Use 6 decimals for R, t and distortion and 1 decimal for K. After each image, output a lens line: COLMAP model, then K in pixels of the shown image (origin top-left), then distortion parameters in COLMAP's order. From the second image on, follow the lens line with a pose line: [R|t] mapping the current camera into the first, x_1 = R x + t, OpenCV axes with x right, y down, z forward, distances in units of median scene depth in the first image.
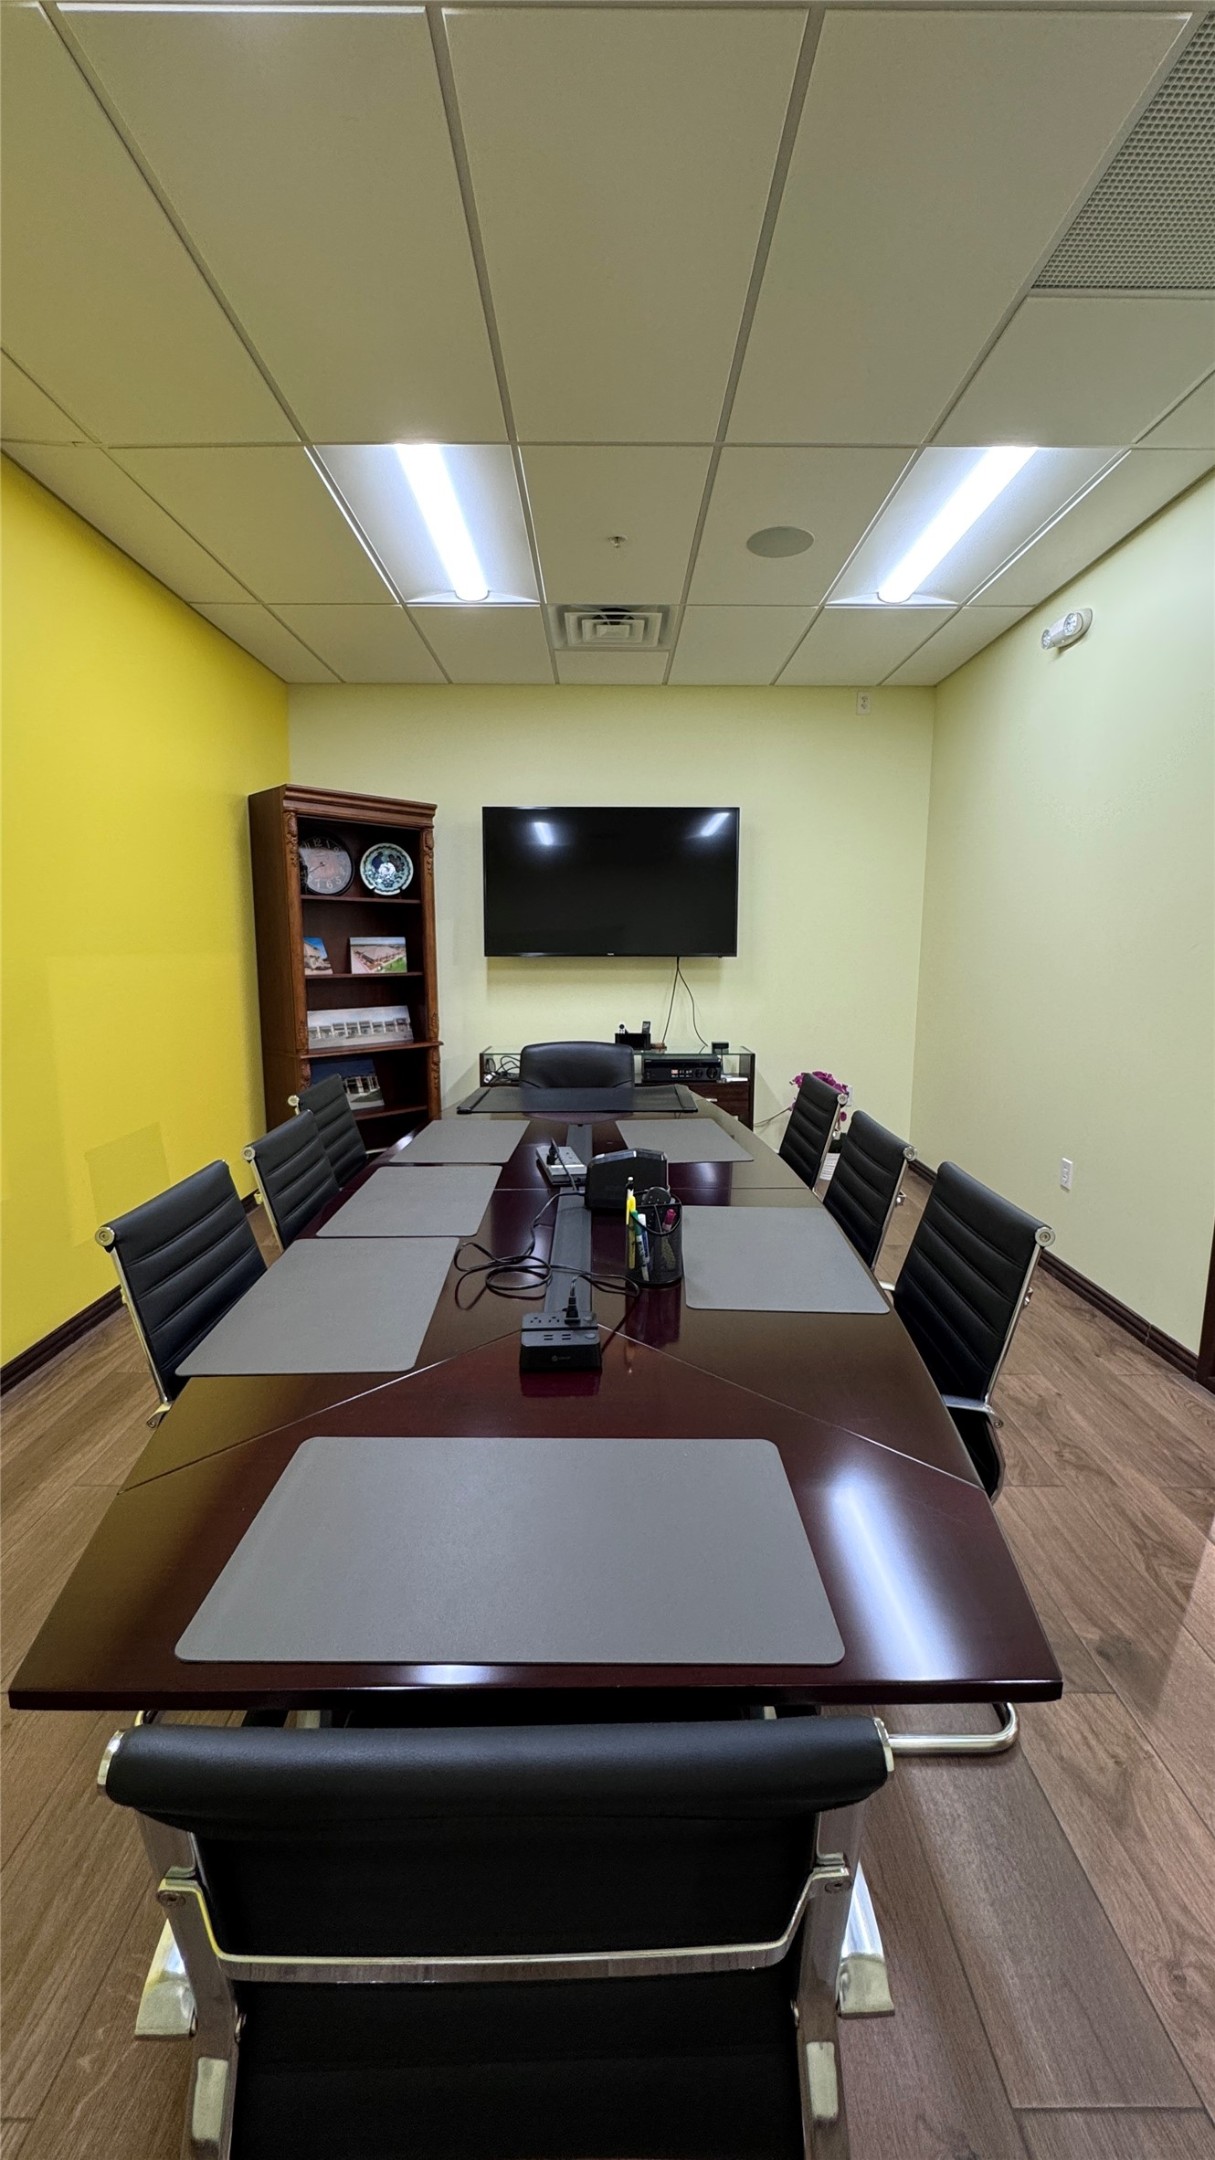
lens RADIAL K [[863.6, 0, 607.5], [0, 863.6, 1080.0], [0, 0, 1]] dist [-0.000351, 0.000126]
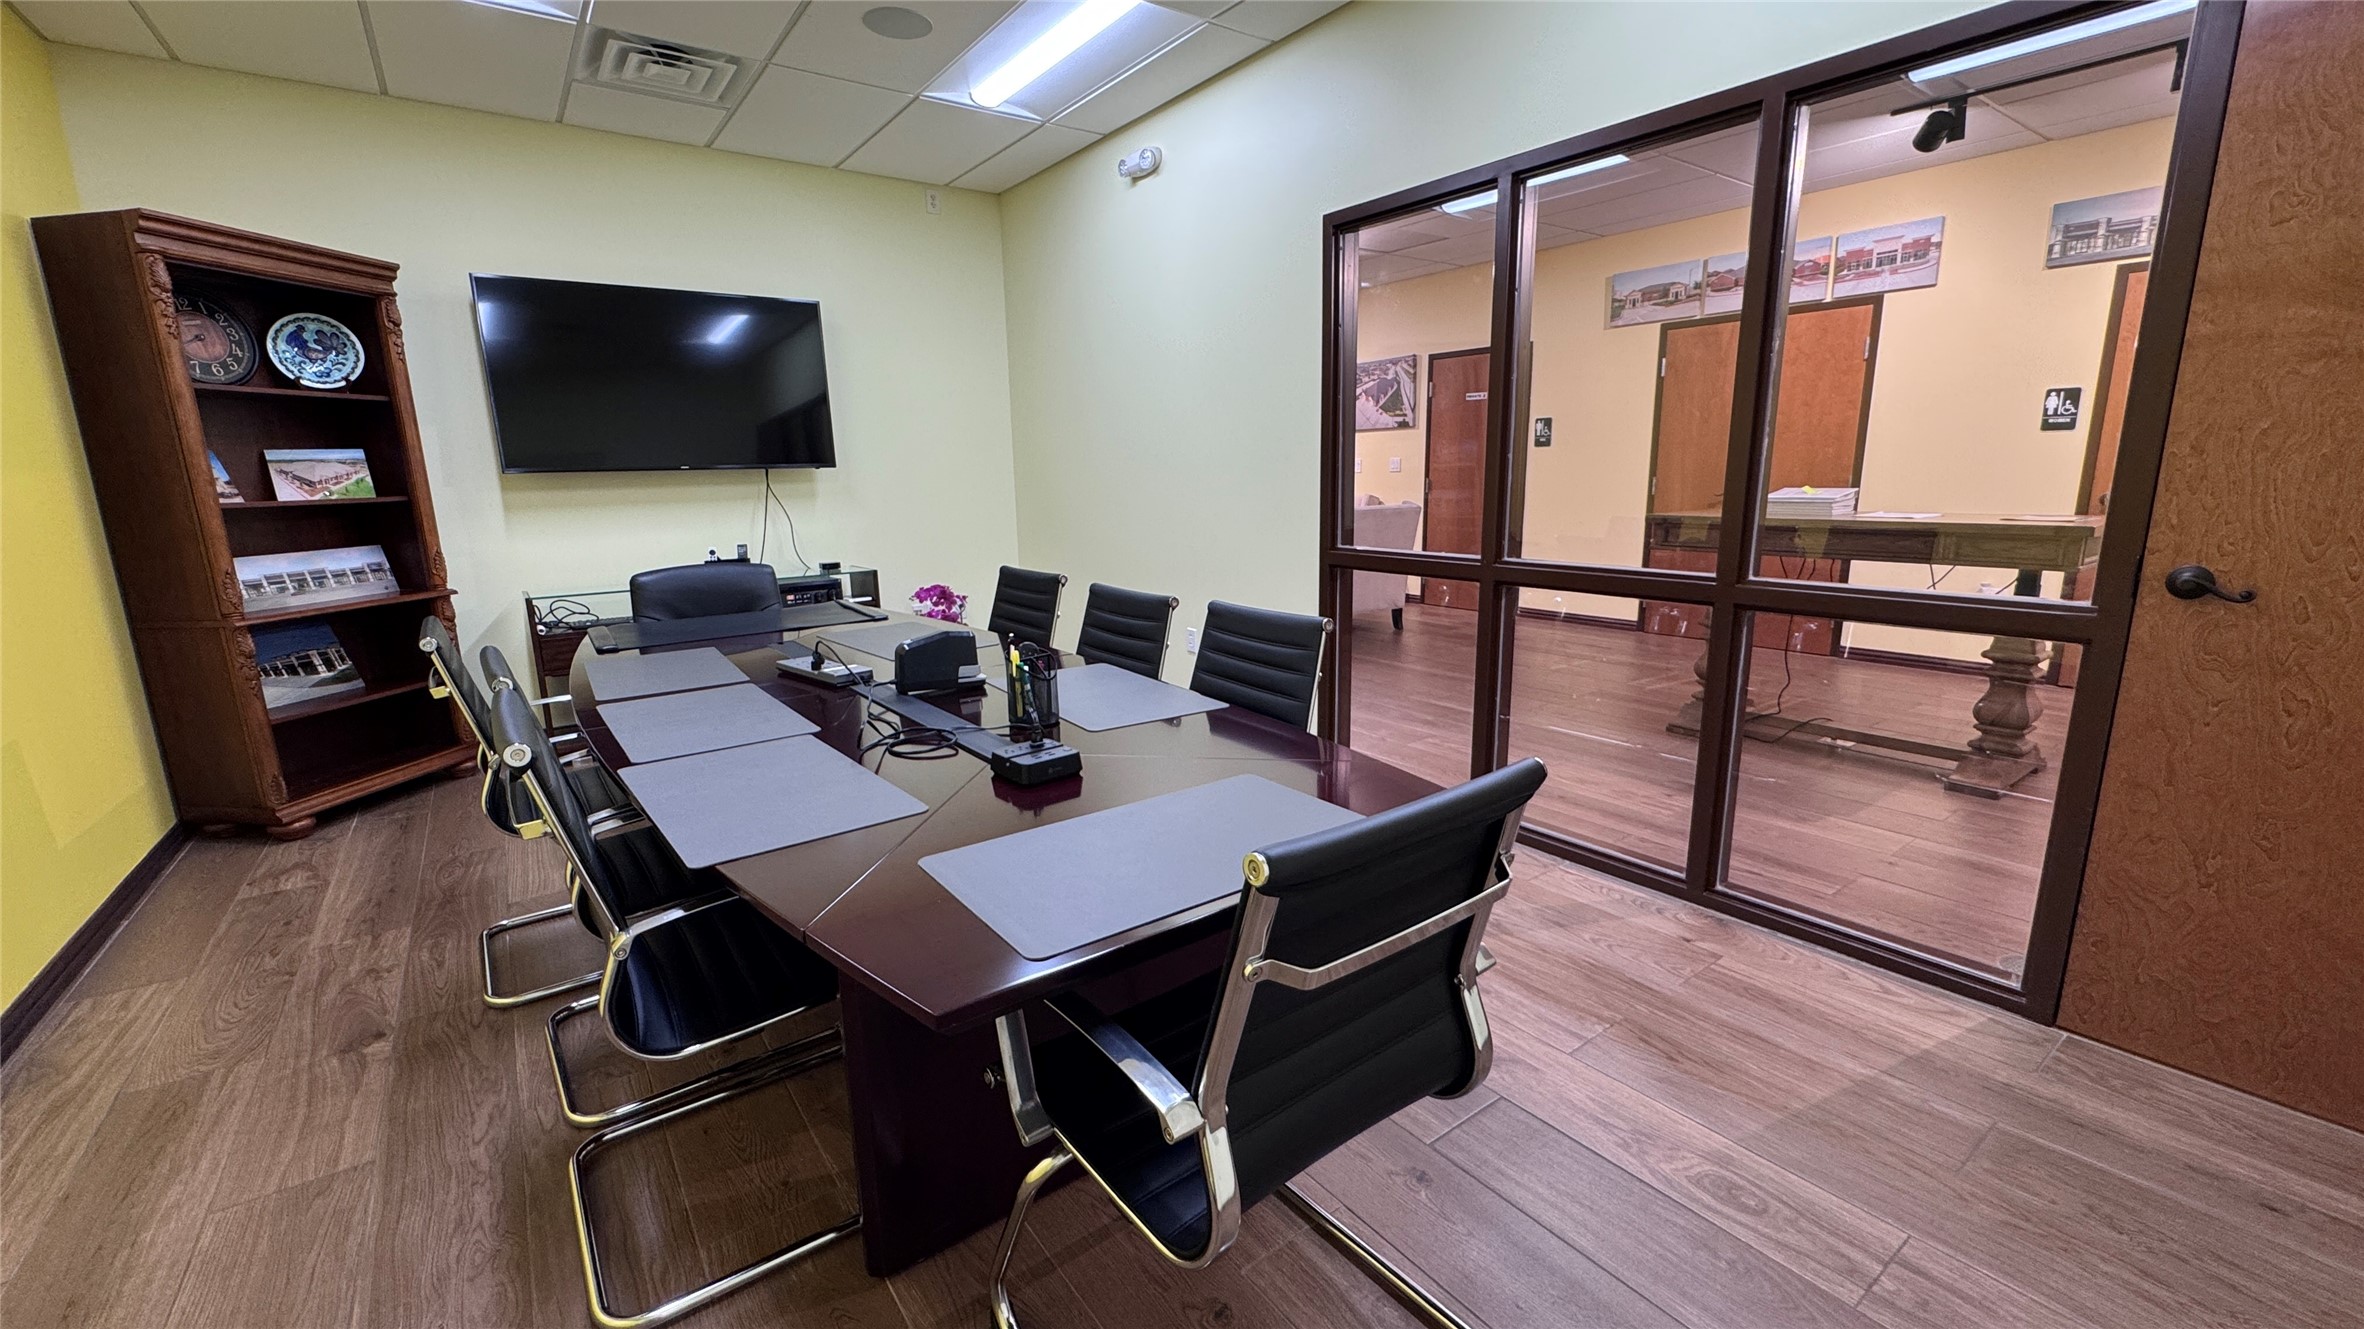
lens RADIAL K [[945.1, 0, 1180.9], [0, 945.1, 666.1], [0, 0, 1]] dist [-0.000351, 0.000126]
pose [[0.808449, -0.141018, 0.571423, -0.164356], [0.114374, 0.990006, 0.082502, 0.026741], [-0.577346, -0.001342, 0.816498, -0.033562]]
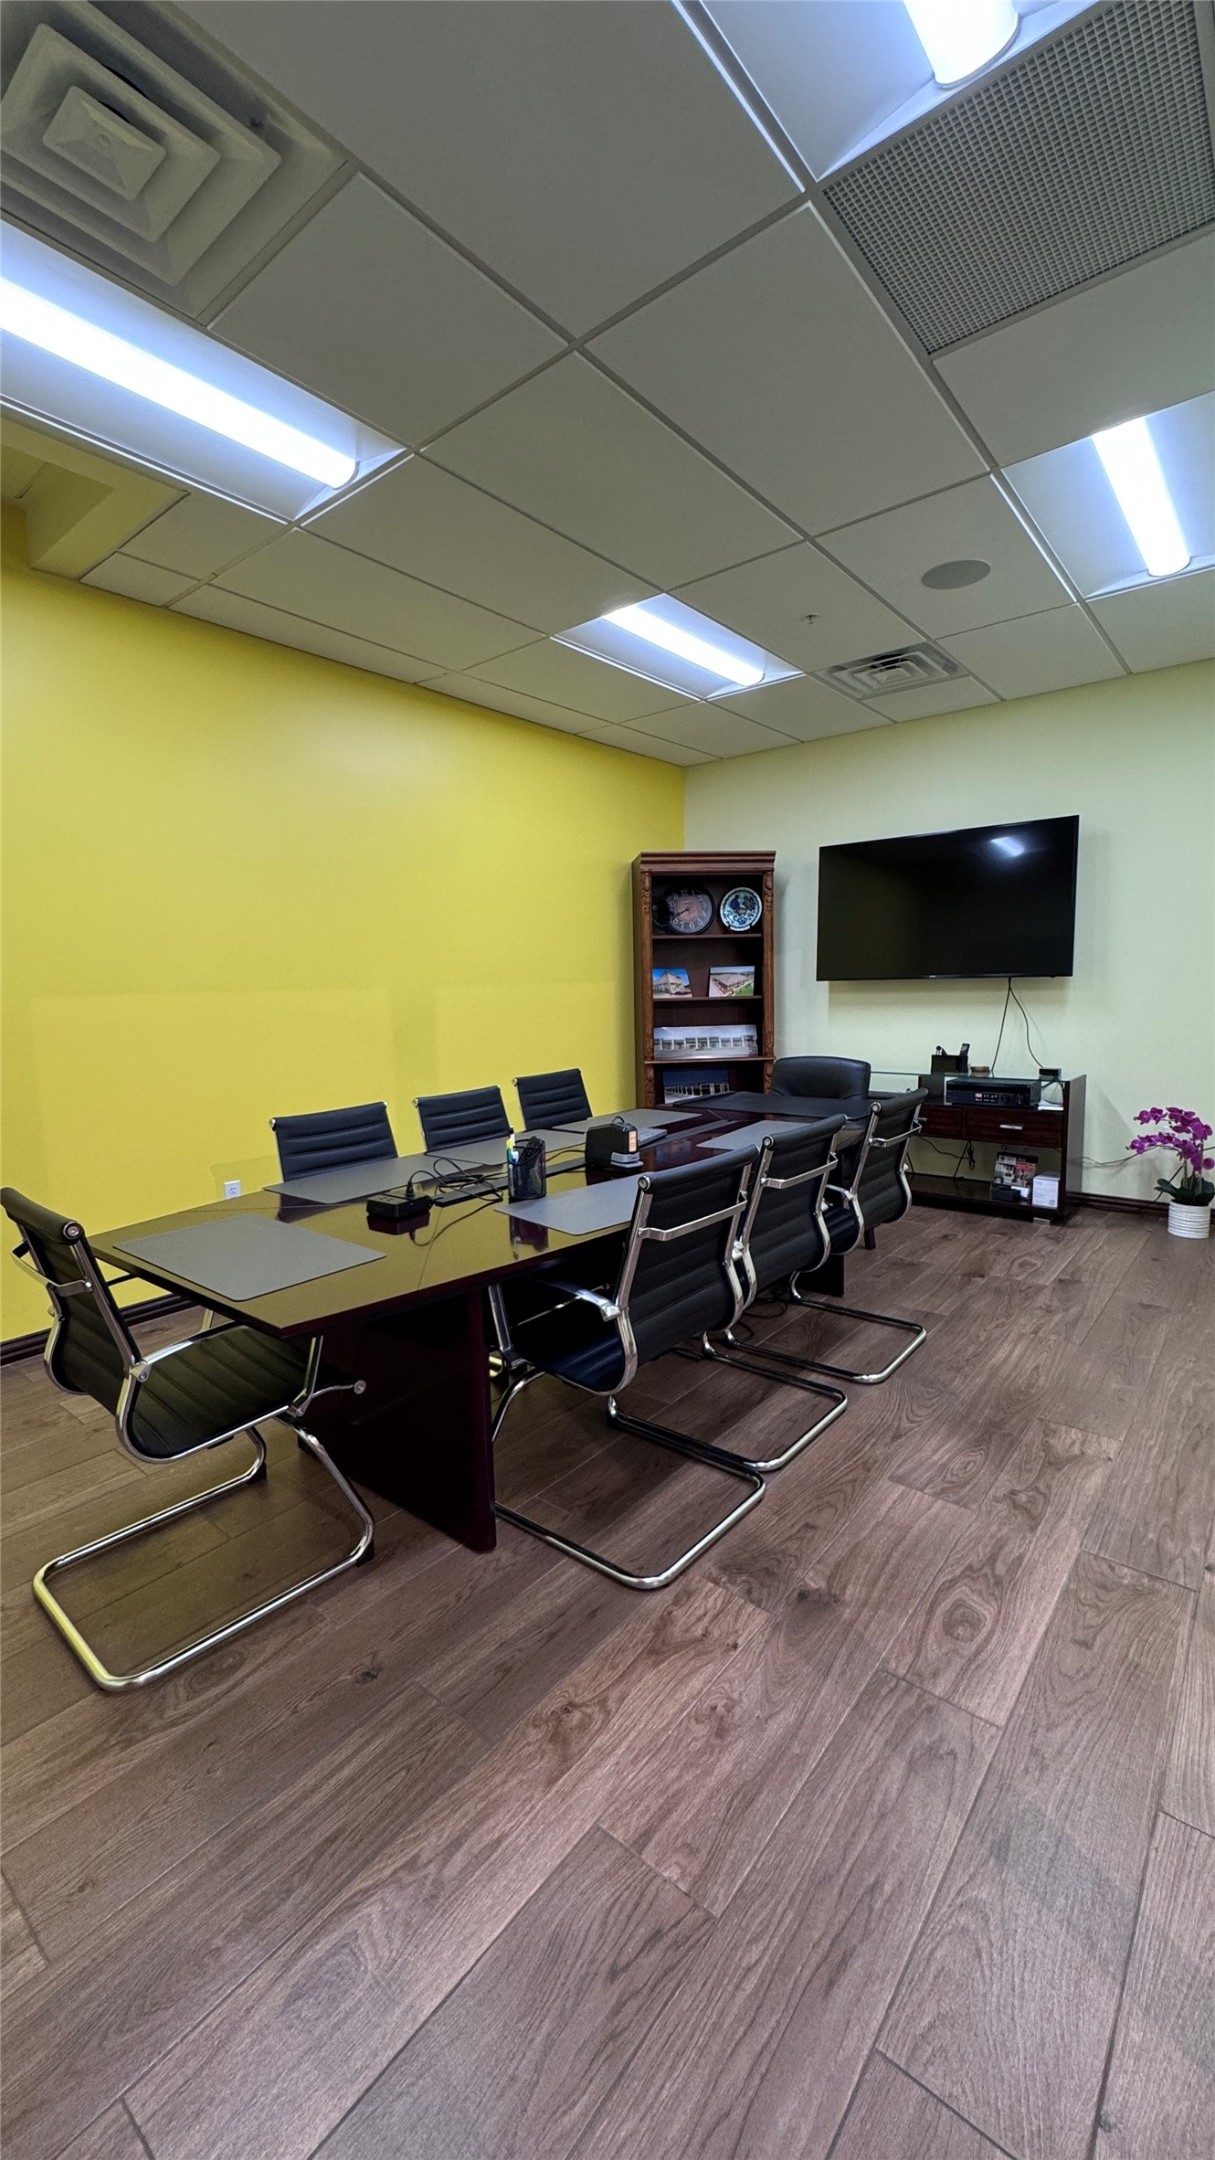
lens RADIAL K [[862.4, 0, 607.5], [0, 862.4, 1080.0], [0, 0, 1]] dist [-0.001498, -0.000351]
pose [[0.770887, 0.053027, -0.634761, 0.370014], [-0.073839, 0.997250, -0.006365, 0.010565], [0.632677, 0.051776, 0.772683, -0.017394]]
